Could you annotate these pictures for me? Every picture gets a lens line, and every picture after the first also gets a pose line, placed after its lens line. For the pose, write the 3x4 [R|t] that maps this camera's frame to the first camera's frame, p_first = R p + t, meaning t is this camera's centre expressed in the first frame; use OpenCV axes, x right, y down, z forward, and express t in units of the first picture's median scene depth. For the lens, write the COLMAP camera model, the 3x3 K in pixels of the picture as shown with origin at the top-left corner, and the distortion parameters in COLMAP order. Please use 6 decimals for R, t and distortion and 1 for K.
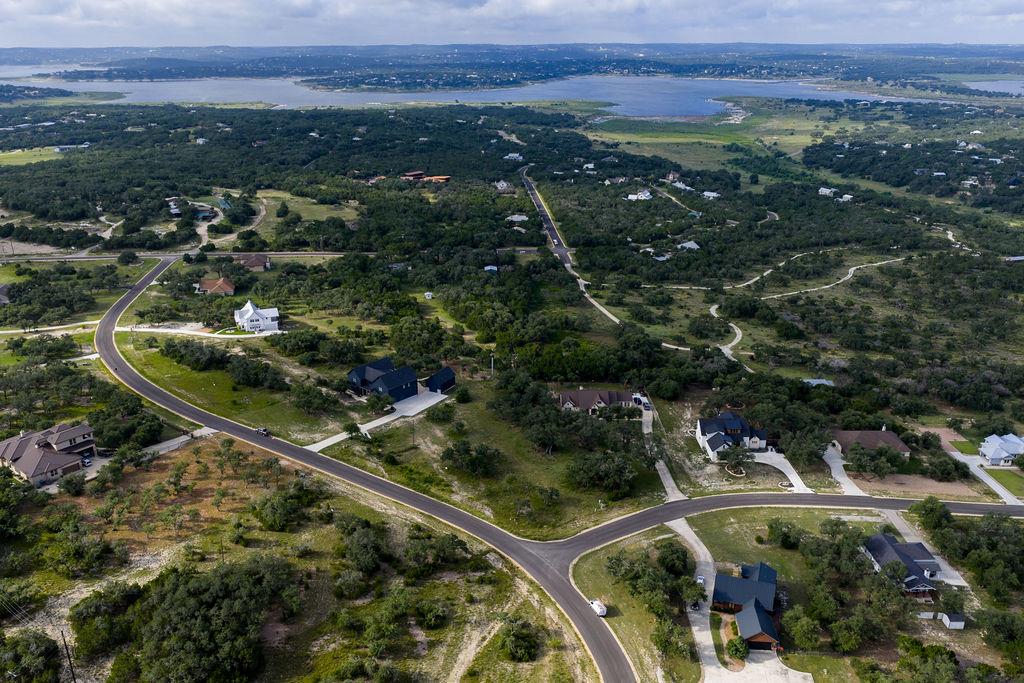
lens RADIAL K [[845.6, 0, 512.0], [0, 845.6, 337.9], [0, 0, 1]] dist [0.010797, -0.016129]
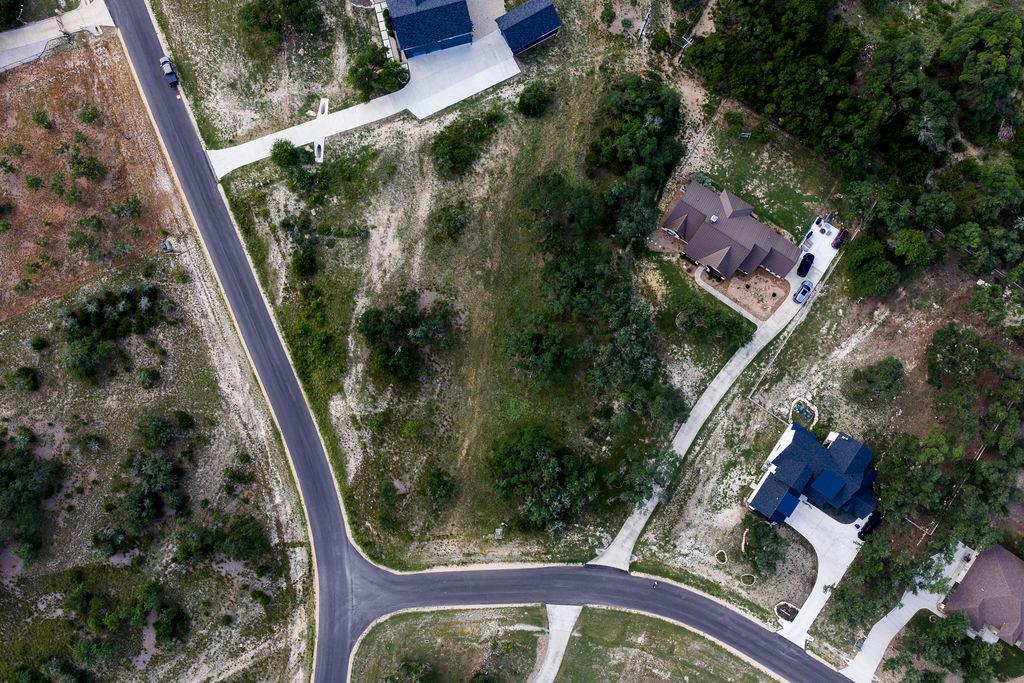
lens RADIAL K [[844.1, 0, 512.0], [0, 844.1, 341.5], [0, 0, 1]] dist [0.009988, -0.012226]
pose [[0.826670, 0.562323, -0.020242, 0.029170], [-0.175899, 0.292426, 0.939972, -0.385943], [0.534487, -0.773486, 0.340652, 0.658325]]
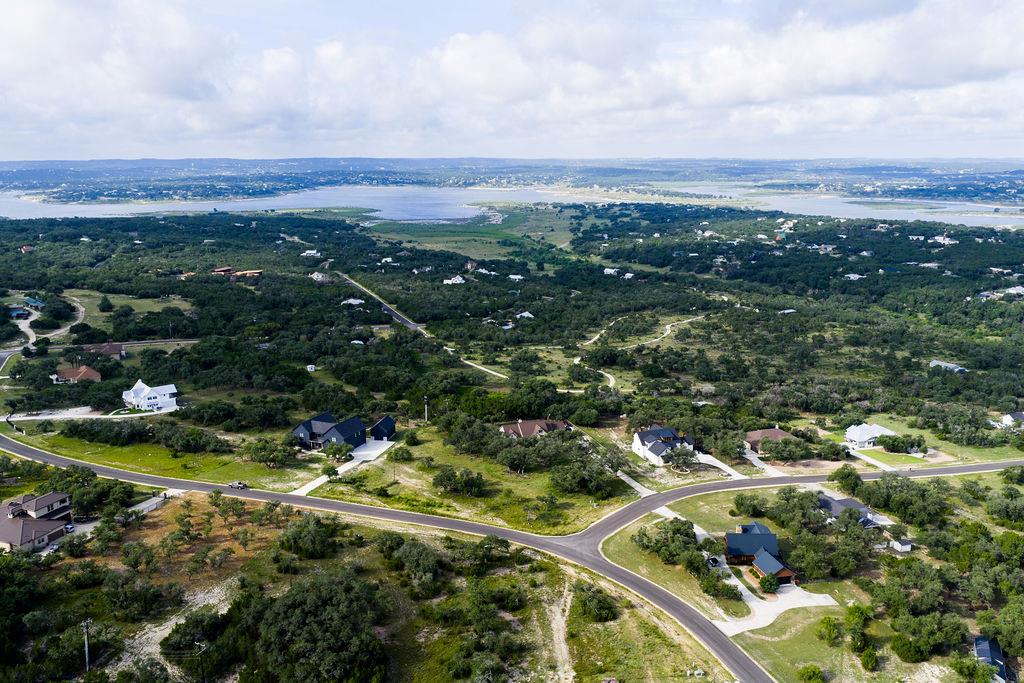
lens RADIAL K [[845.6, 0, 512.0], [0, 845.6, 337.9], [0, 0, 1]] dist [0.010797, -0.016129]
pose [[0.955451, -0.062855, 0.288379, -0.223689], [0.098720, 0.988843, -0.111550, 0.070560], [-0.278150, 0.135049, 0.950997, -0.038416]]
